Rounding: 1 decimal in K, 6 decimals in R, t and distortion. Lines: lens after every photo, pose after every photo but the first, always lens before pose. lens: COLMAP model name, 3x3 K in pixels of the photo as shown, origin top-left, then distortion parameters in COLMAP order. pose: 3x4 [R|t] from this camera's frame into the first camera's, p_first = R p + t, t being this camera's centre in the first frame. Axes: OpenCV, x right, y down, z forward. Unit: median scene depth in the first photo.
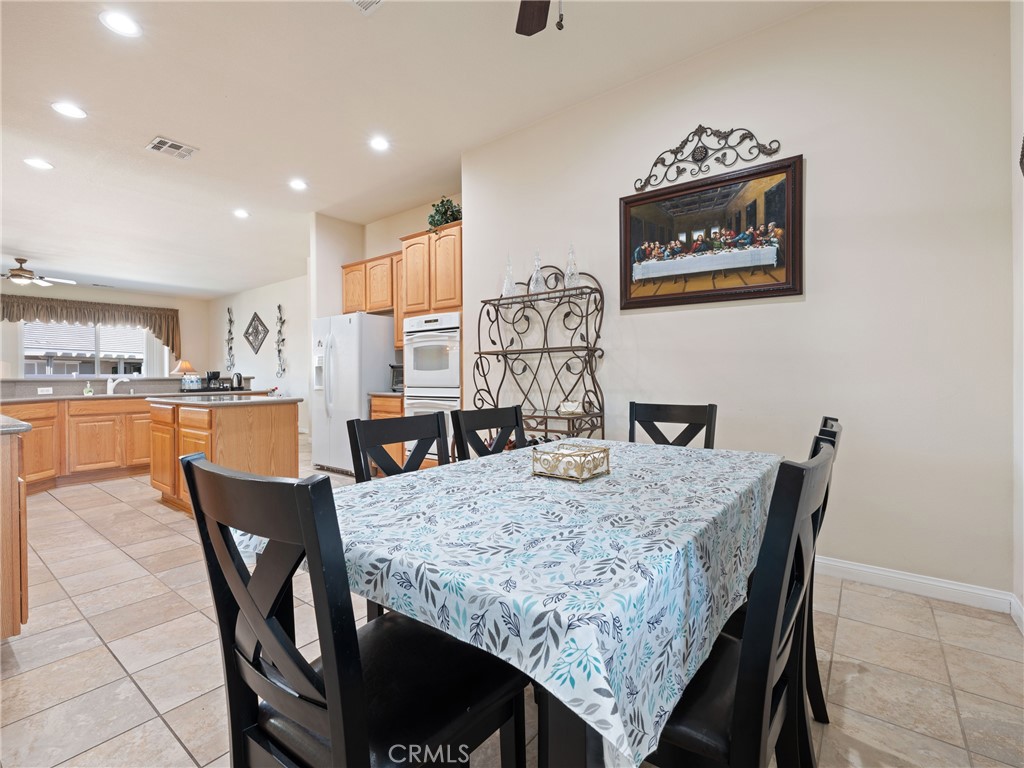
lens RADIAL K [[469.1, 0, 512.2], [0, 469.1, 375.9], [0, 0, 1]] dist [-0.001289, 0.000031]
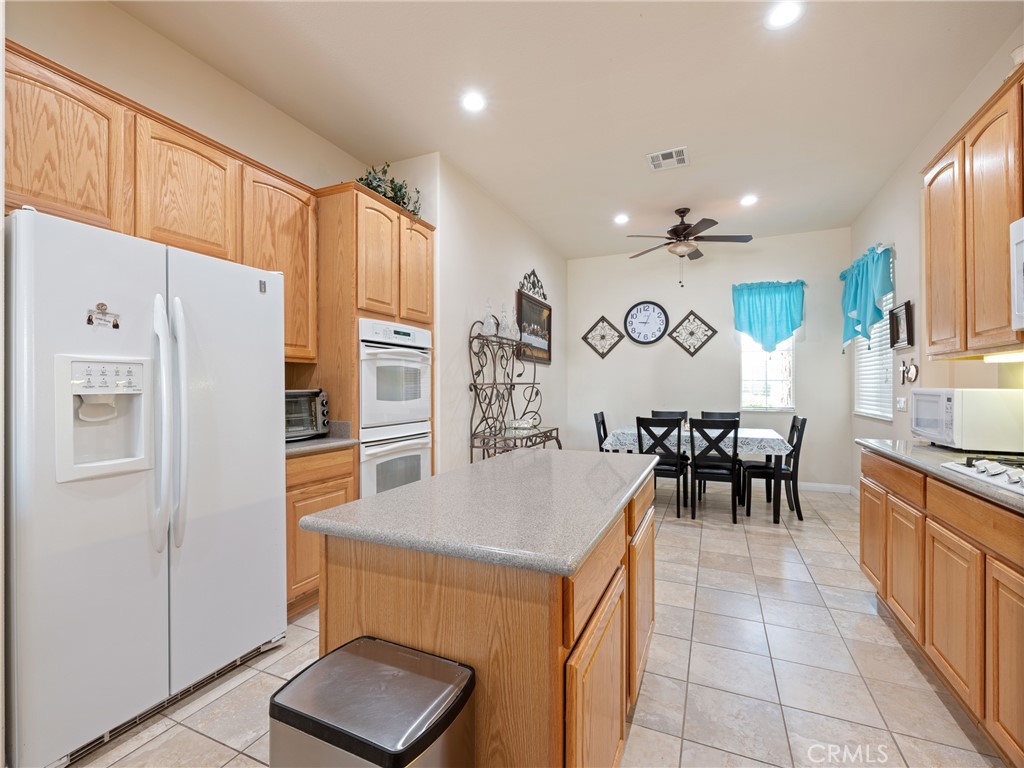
lens RADIAL K [[462.5, 0, 509.8], [0, 462.5, 383.2], [0, 0, 1]] dist [-0.000409, 0.000092]
pose [[-0.235510, 0.016895, 0.971725, -0.766298], [0.003913, 0.999857, -0.016436, -0.021975], [-0.971864, -0.000069, -0.235543, 0.843532]]
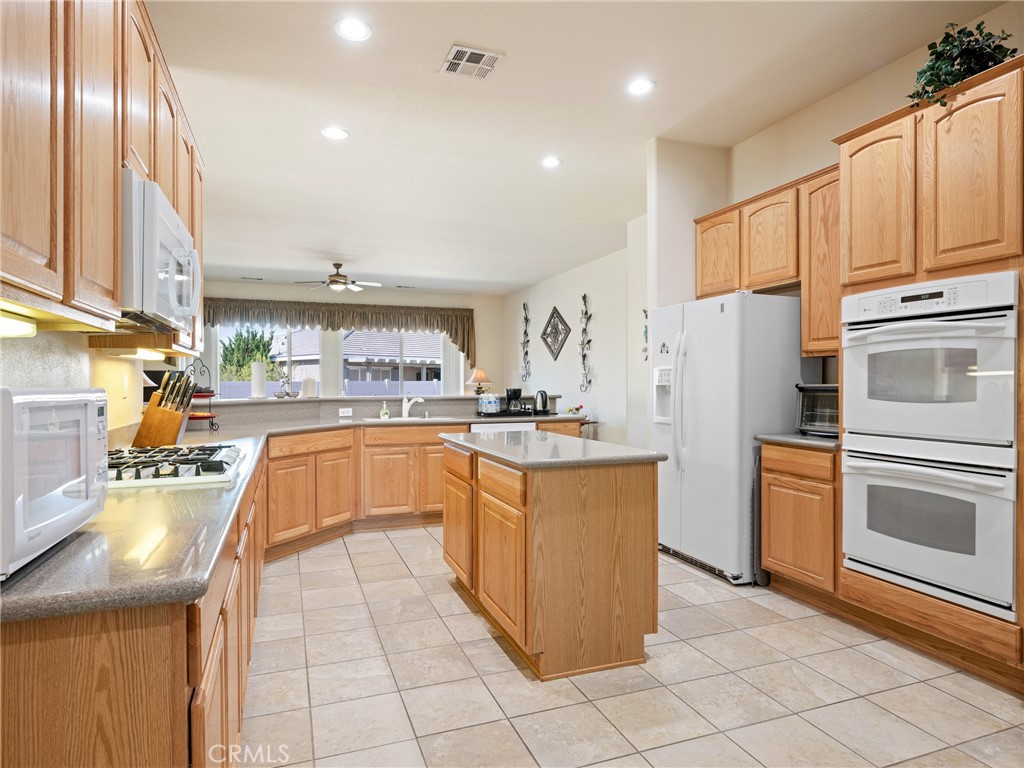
lens RADIAL K [[598.2, 0, 509.8], [0, 598.2, 386.2], [0, 0, 1]] dist [0.002568, 0.000384]
pose [[0.849924, 0.010669, -0.526796, -0.172256], [-0.006157, 0.999928, 0.010319, -0.026495], [0.526869, -0.005527, 0.849929, 0.231099]]
